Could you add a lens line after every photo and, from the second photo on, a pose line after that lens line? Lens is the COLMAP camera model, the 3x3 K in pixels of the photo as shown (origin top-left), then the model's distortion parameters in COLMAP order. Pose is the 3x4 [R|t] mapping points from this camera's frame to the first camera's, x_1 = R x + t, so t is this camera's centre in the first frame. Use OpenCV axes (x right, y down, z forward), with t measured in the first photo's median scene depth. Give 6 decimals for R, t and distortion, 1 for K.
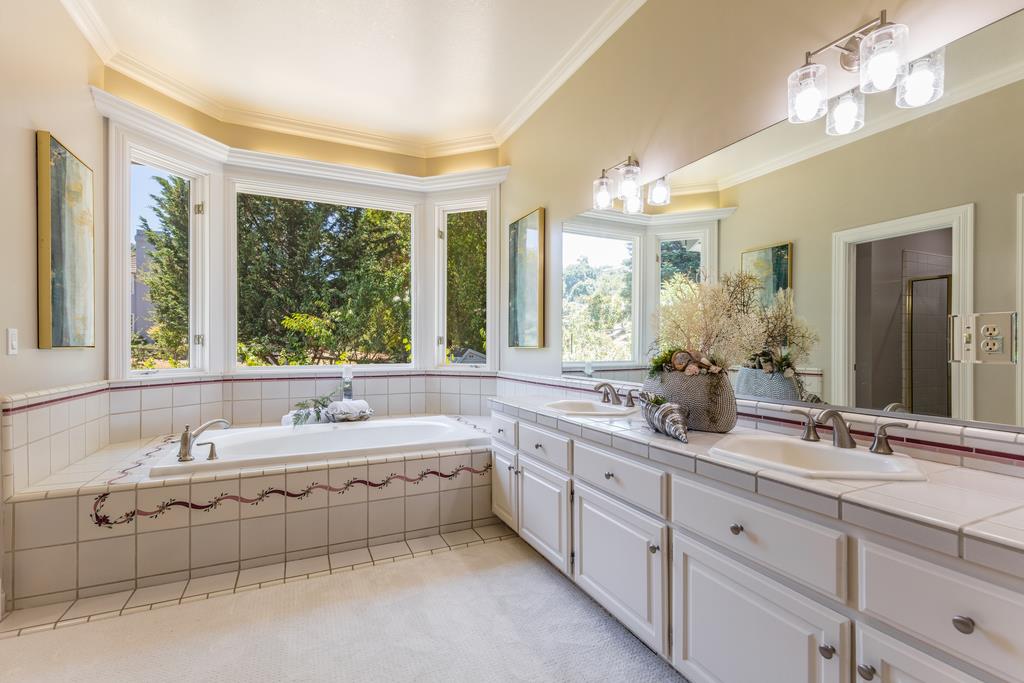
lens RADIAL K [[462.0, 0, 502.3], [0, 462.0, 347.3], [0, 0, 1]] dist [0.007852, 0.000328]
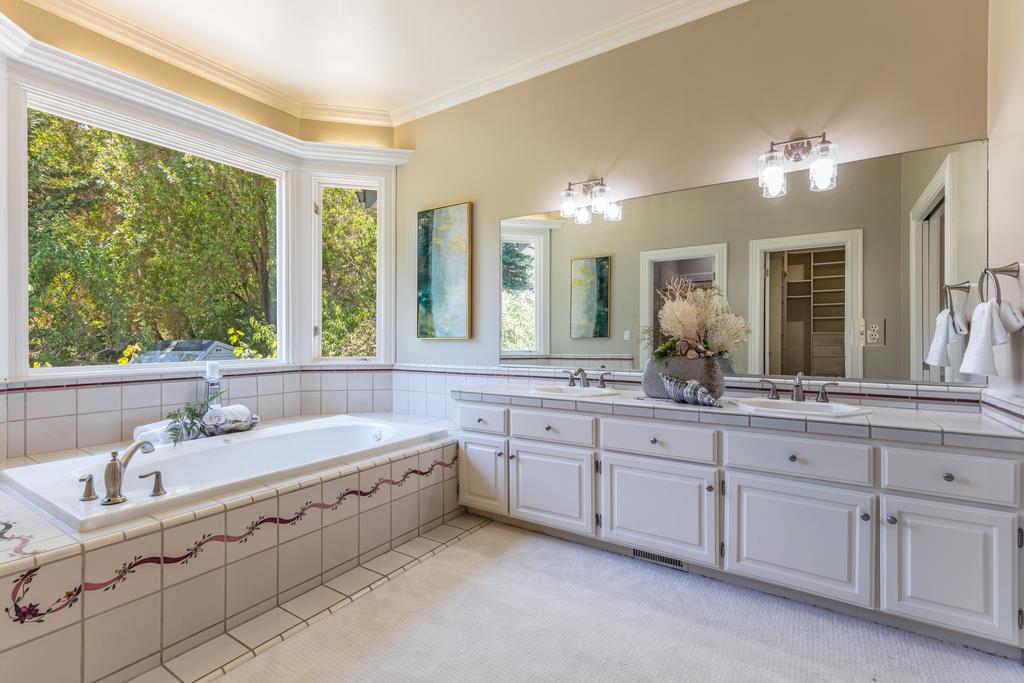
lens RADIAL K [[479.6, 0, 494.3], [0, 479.6, 338.6], [0, 0, 1]] dist [0.008437, -0.000179]
pose [[0.849931, -0.002140, 0.526889, -0.469085], [0.002326, 0.999997, 0.000310, 0.000383], [-0.526889, 0.000962, 0.849934, 0.074724]]
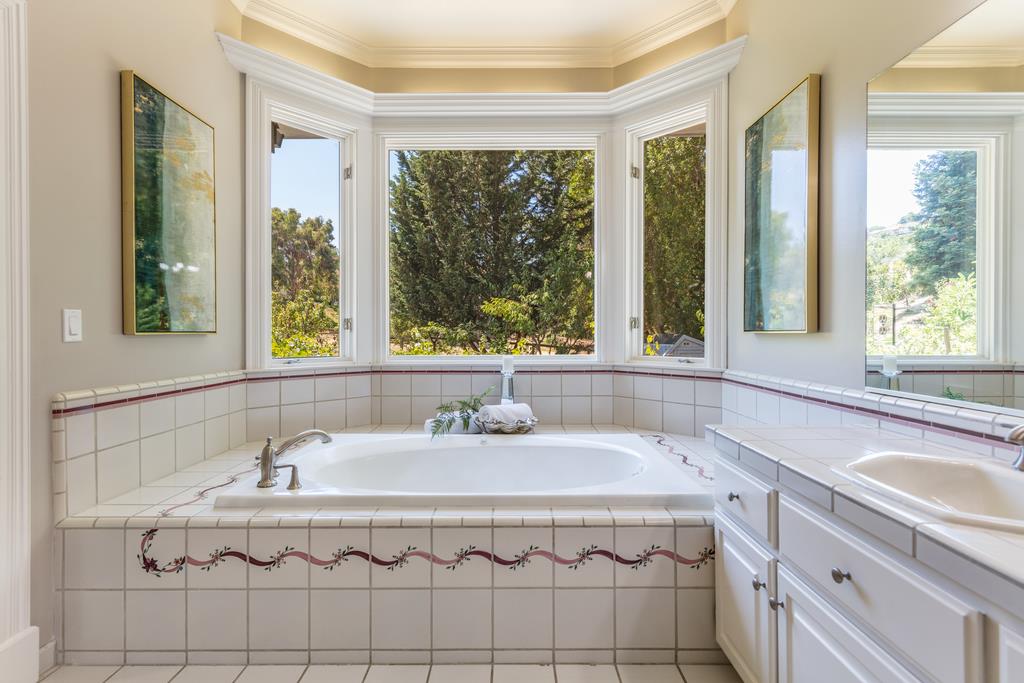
lens RADIAL K [[479.6, 0, 514.3], [0, 479.6, 332.3], [0, 0, 1]] dist [0.008437, -0.000179]
pose [[0.915243, -0.000730, -0.402903, -0.009942], [0.000250, 0.999999, -0.001244, 0.000499], [0.402903, 0.001038, 0.915242, 0.371327]]
